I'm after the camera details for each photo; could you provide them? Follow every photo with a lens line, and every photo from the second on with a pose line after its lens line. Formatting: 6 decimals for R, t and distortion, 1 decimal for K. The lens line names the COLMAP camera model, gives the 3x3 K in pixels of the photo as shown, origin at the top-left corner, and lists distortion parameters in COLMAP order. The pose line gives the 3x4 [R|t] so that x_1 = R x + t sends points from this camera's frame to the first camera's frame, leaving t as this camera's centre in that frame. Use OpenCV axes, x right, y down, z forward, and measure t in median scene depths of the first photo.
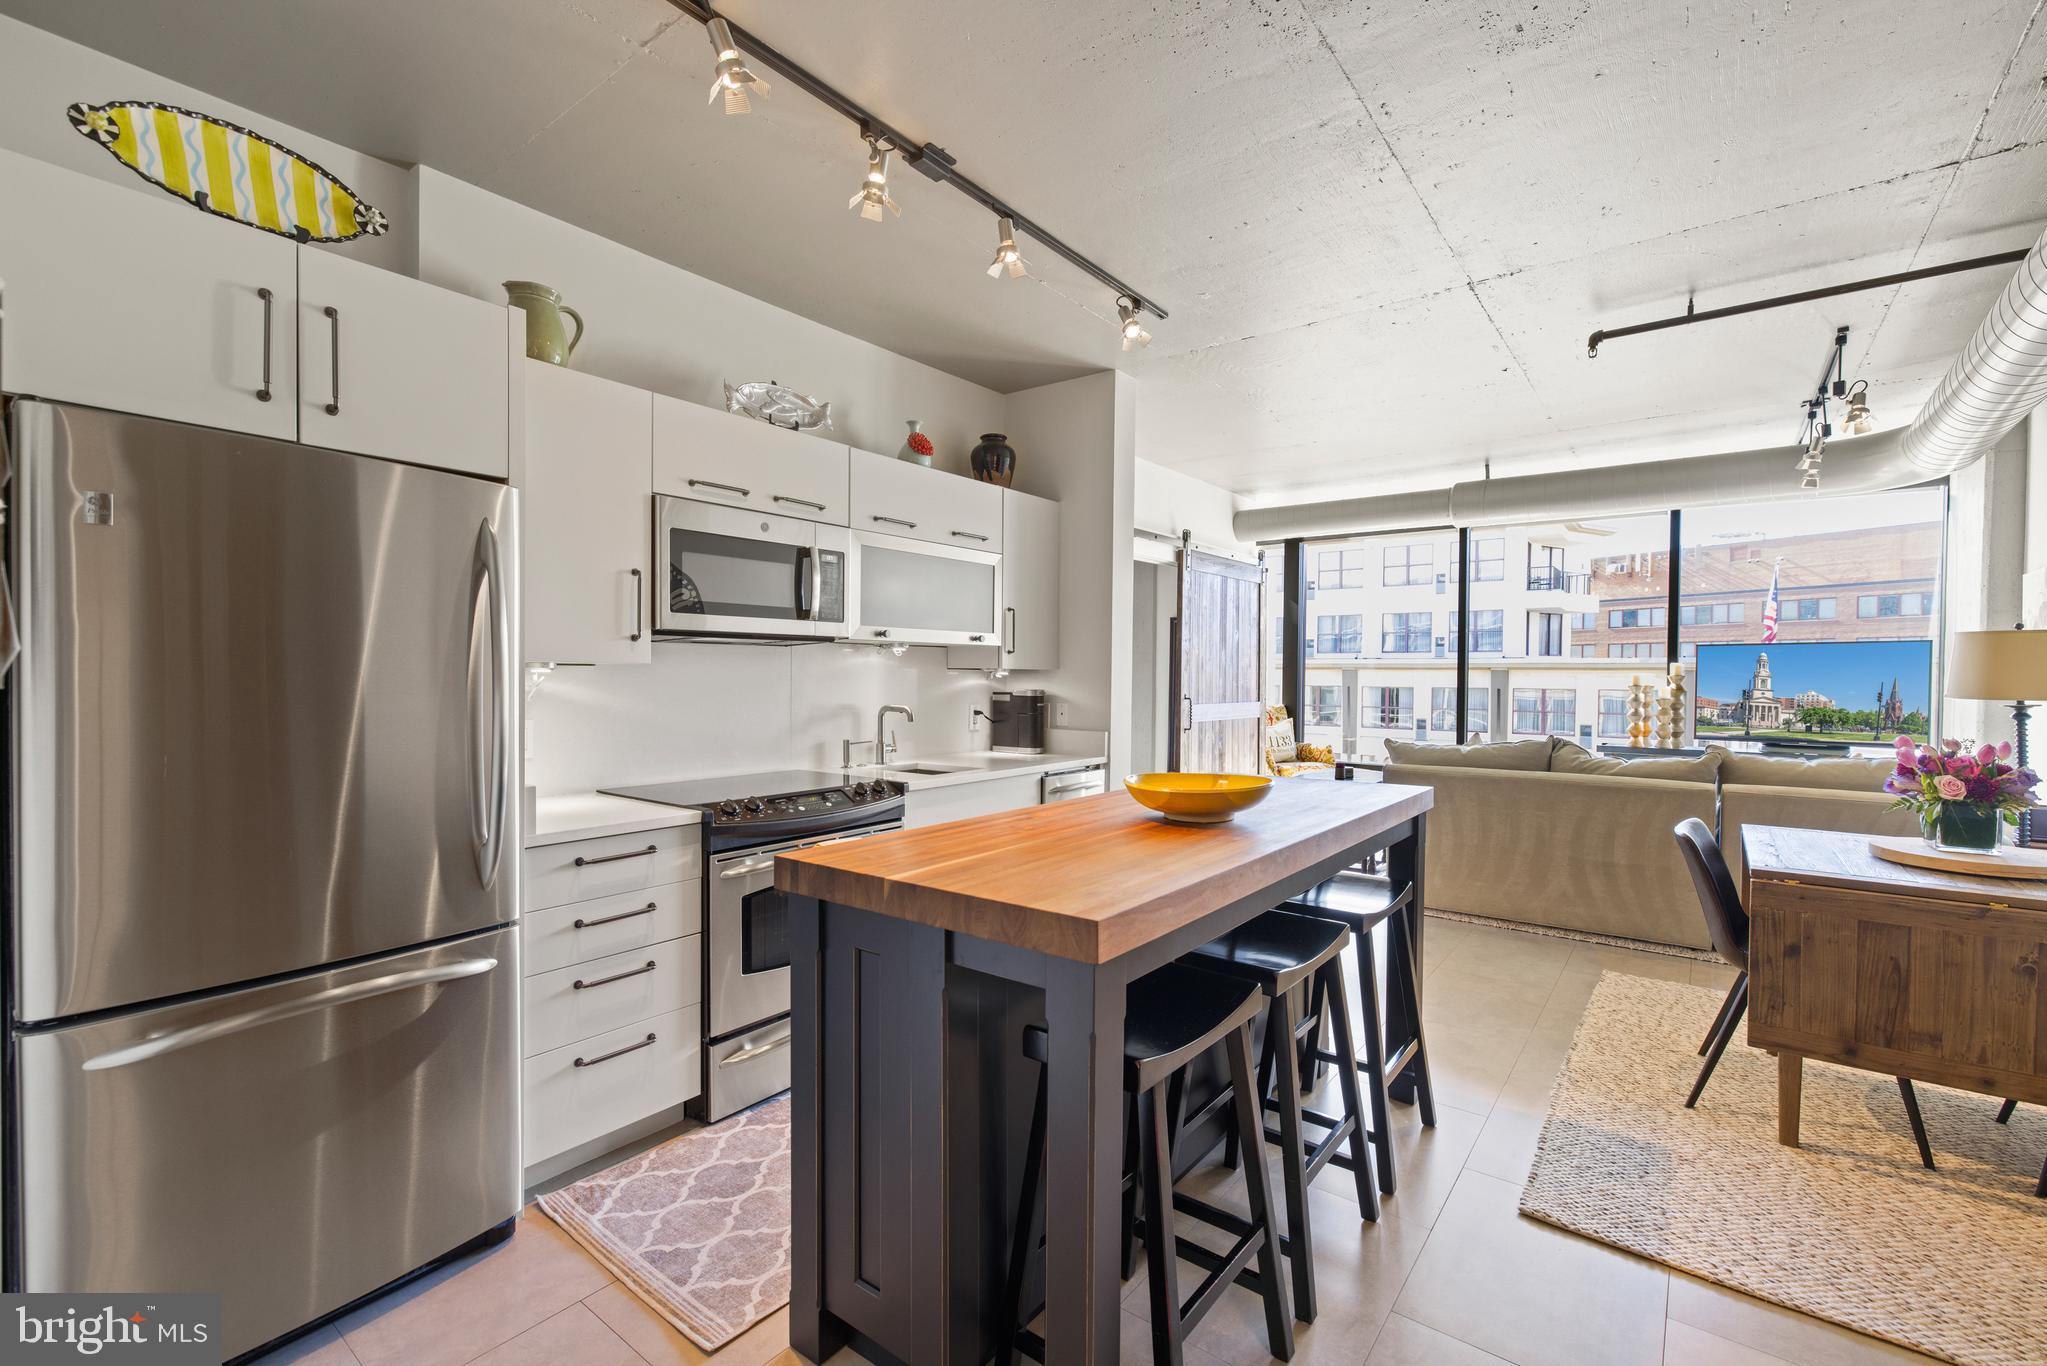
lens RADIAL K [[879.7, 0, 1023.5], [0, 879.7, 683.0], [0, 0, 1]] dist [0.000711, -0.000012]
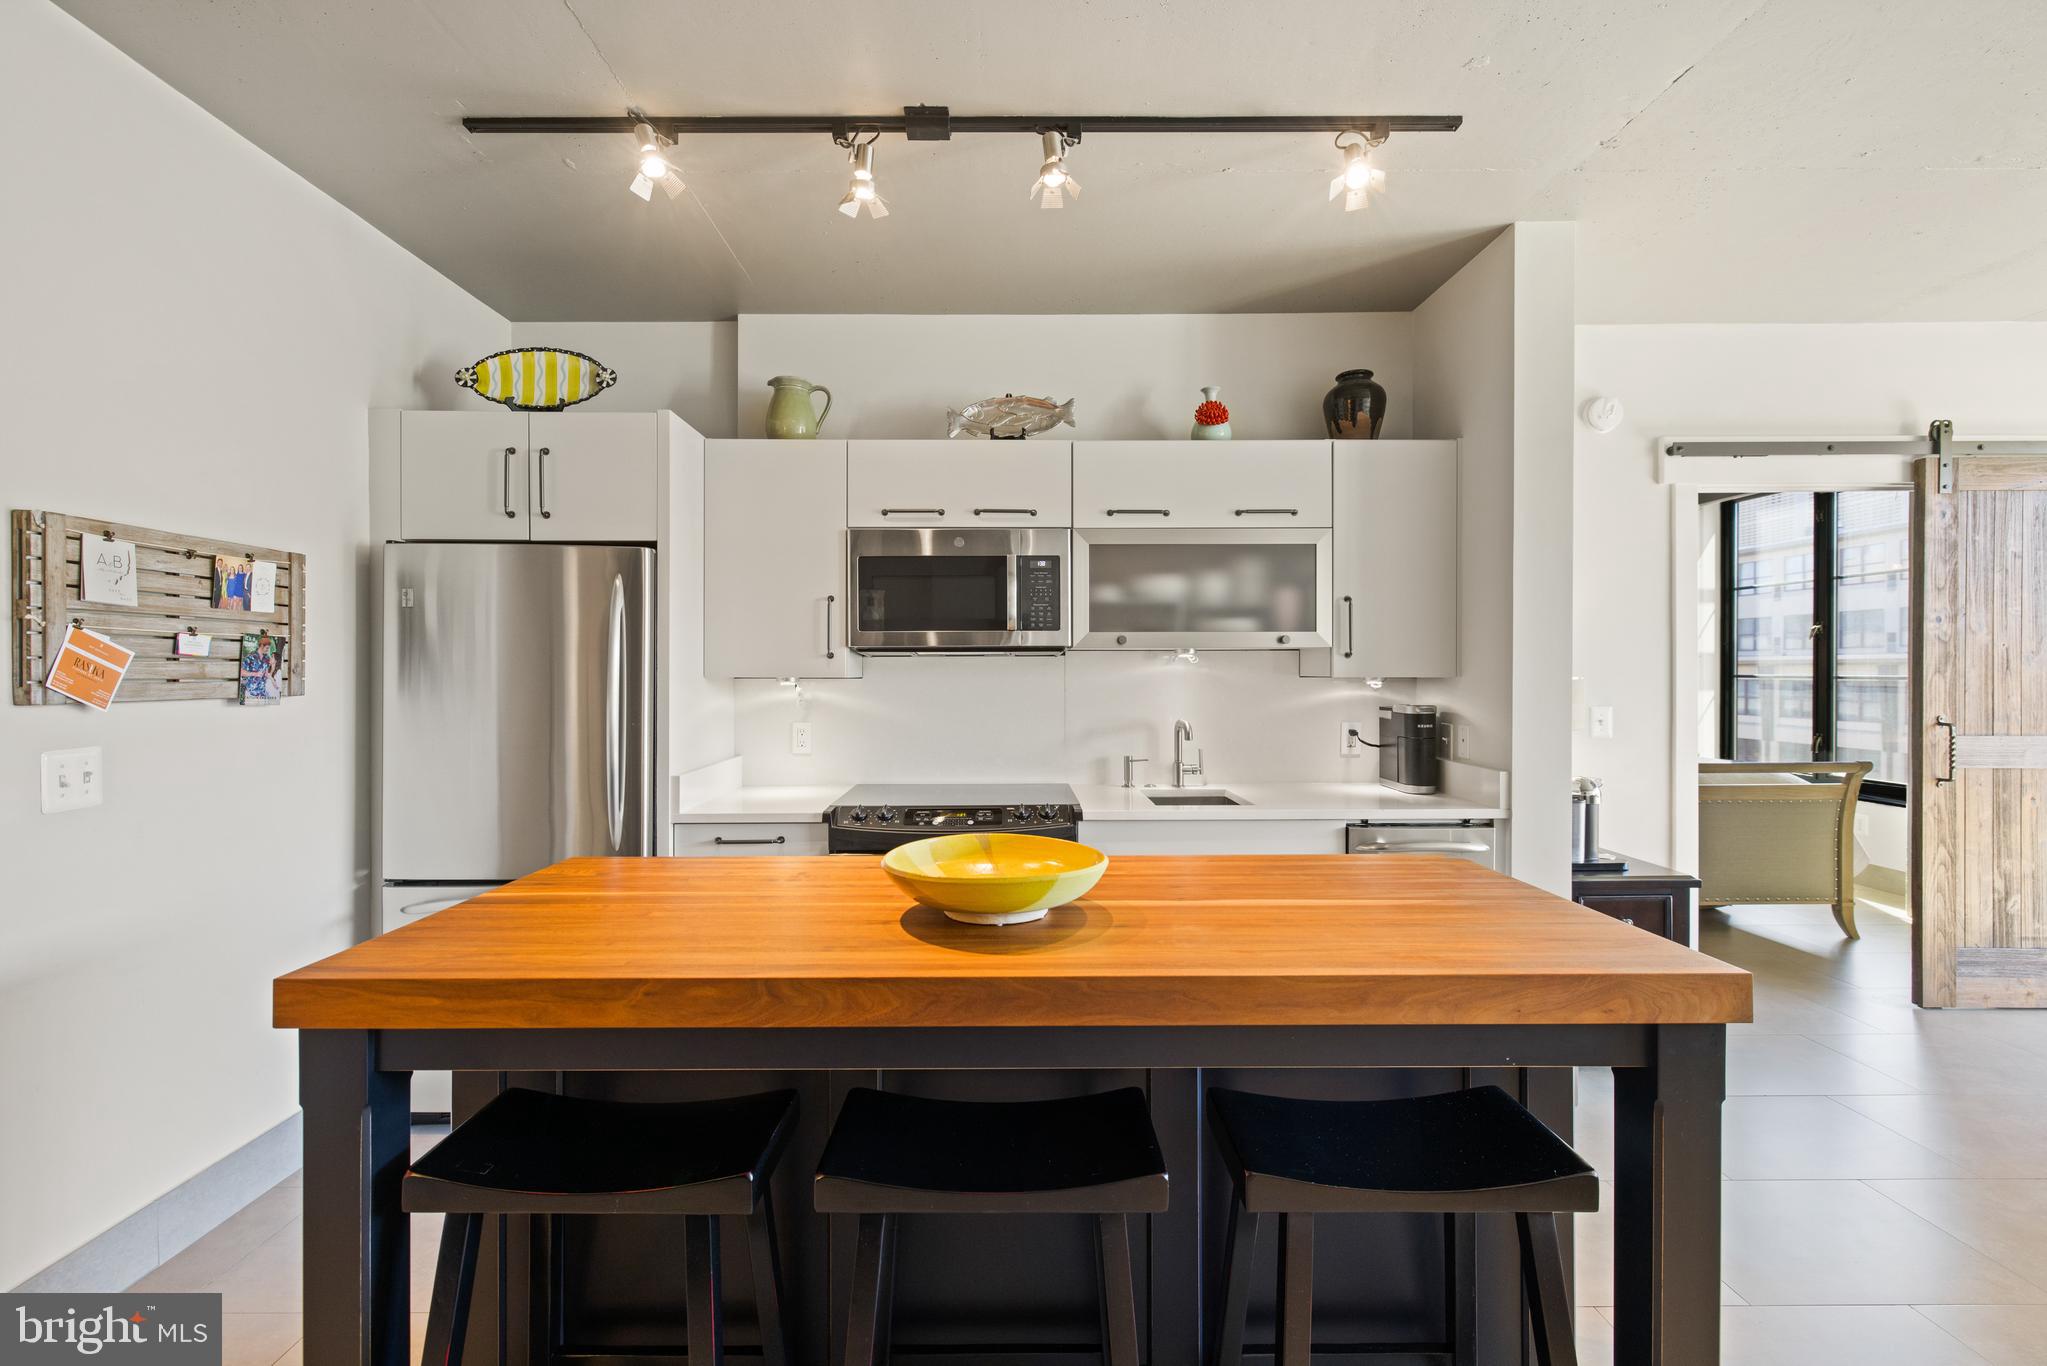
lens RADIAL K [[853.7, 0, 1020.4], [0, 853.7, 672.2], [0, 0, 1]] dist [0.002905, 0.000276]
pose [[0.618545, -0.006965, -0.785719, 0.624712], [-0.002973, 0.999933, -0.011205, -0.018586], [0.785744, 0.009266, 0.618482, 0.524499]]
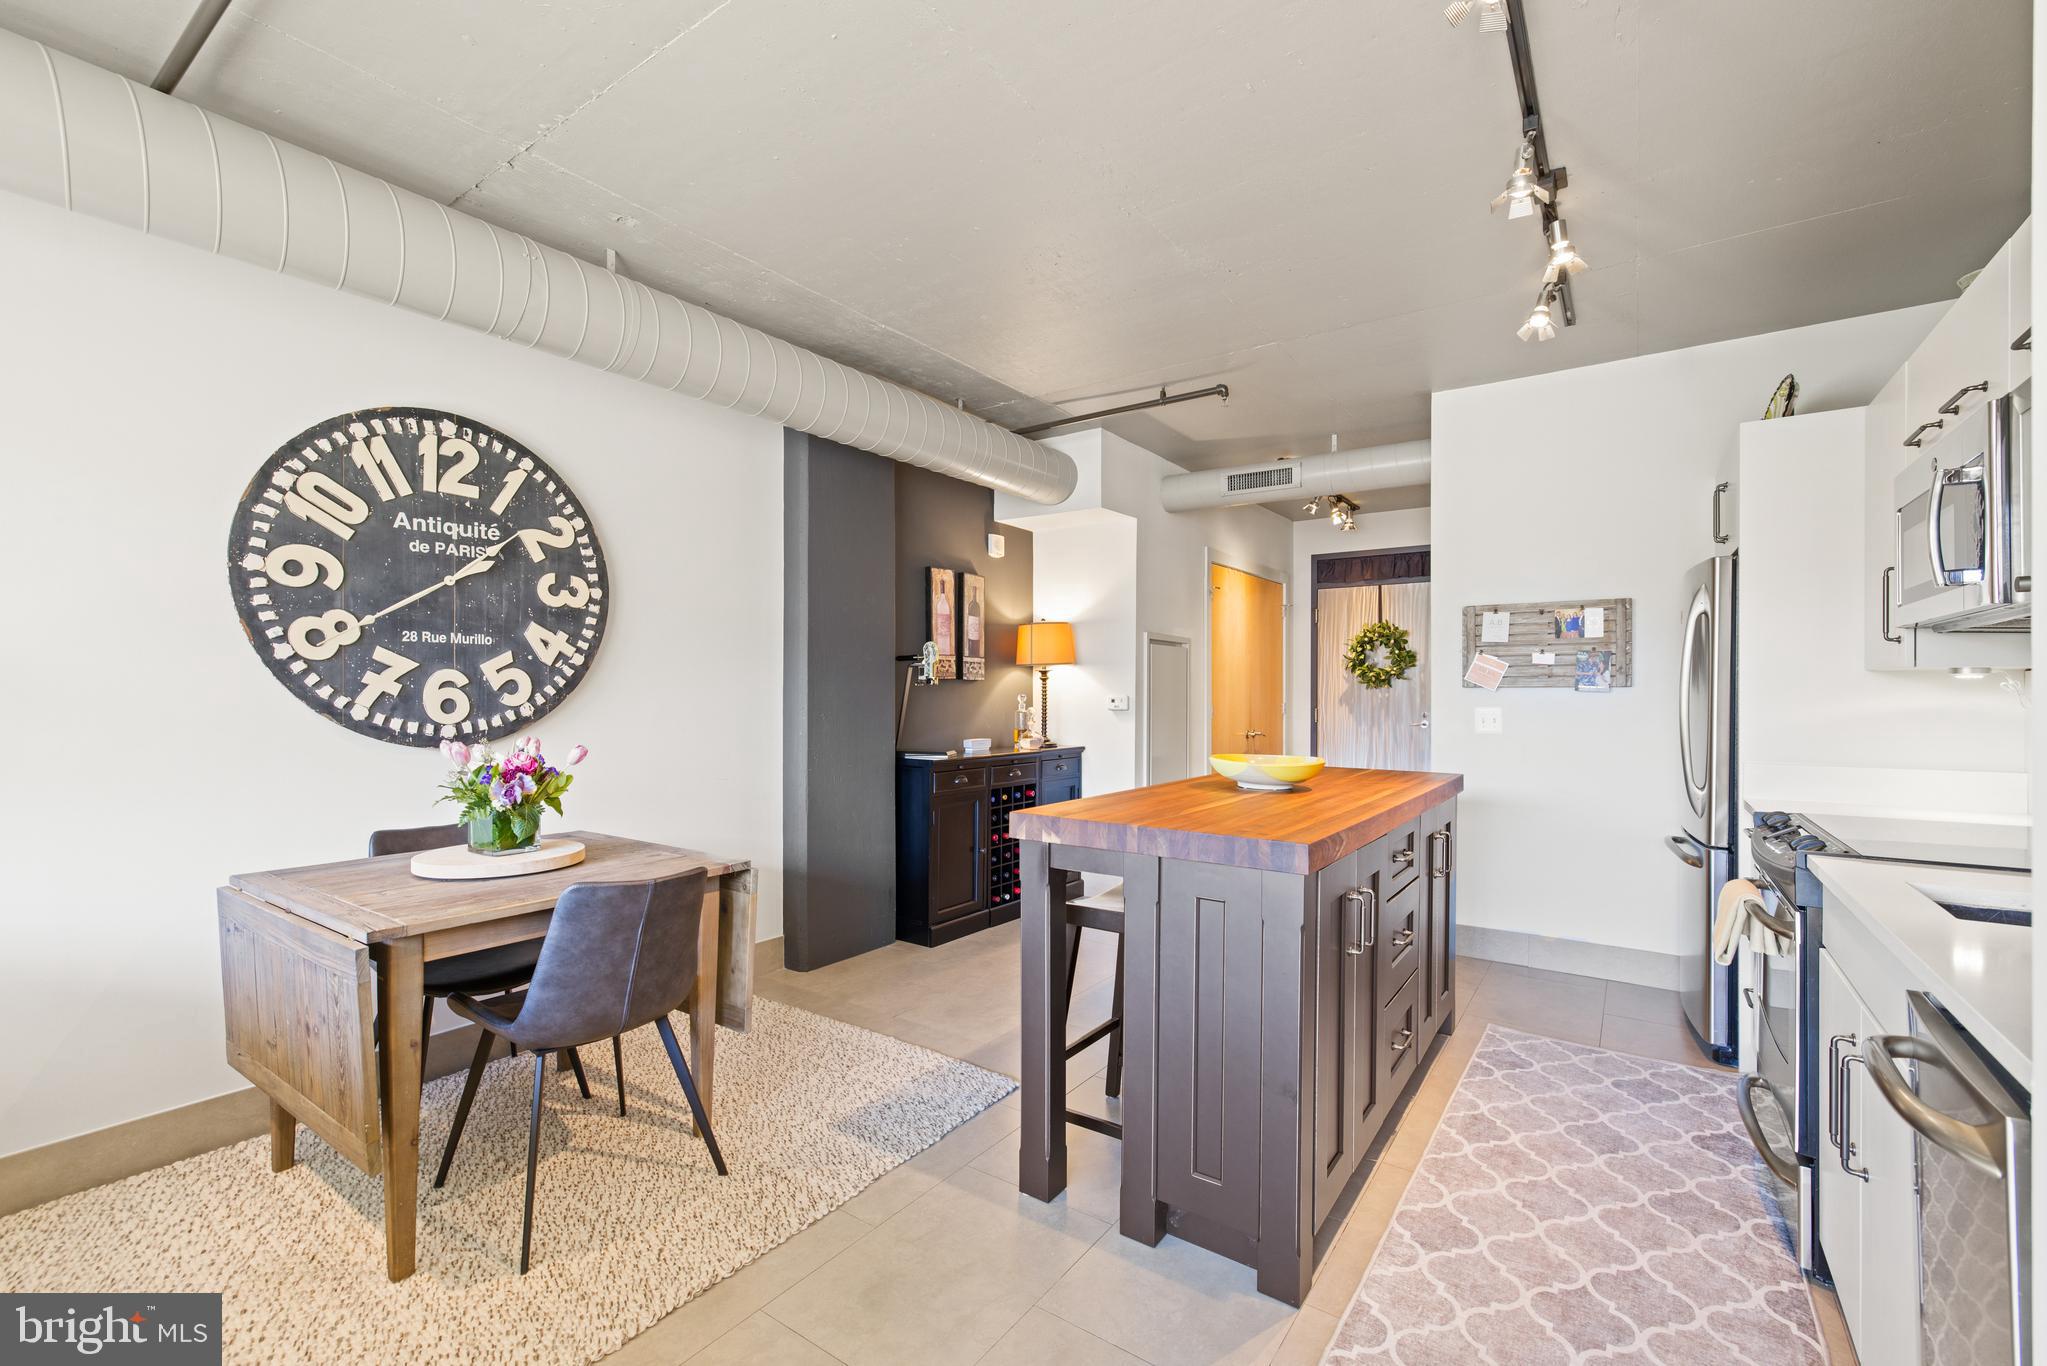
lens RADIAL K [[879.7, 0, 1023.5], [0, 879.7, 683.0], [0, 0, 1]] dist [0.000711, -0.000012]
pose [[-0.998625, -0.008485, -0.051725, 0.544983], [-0.008535, 0.999963, 0.000738, 0.000738], [0.051717, 0.001178, -0.998661, 1.958470]]
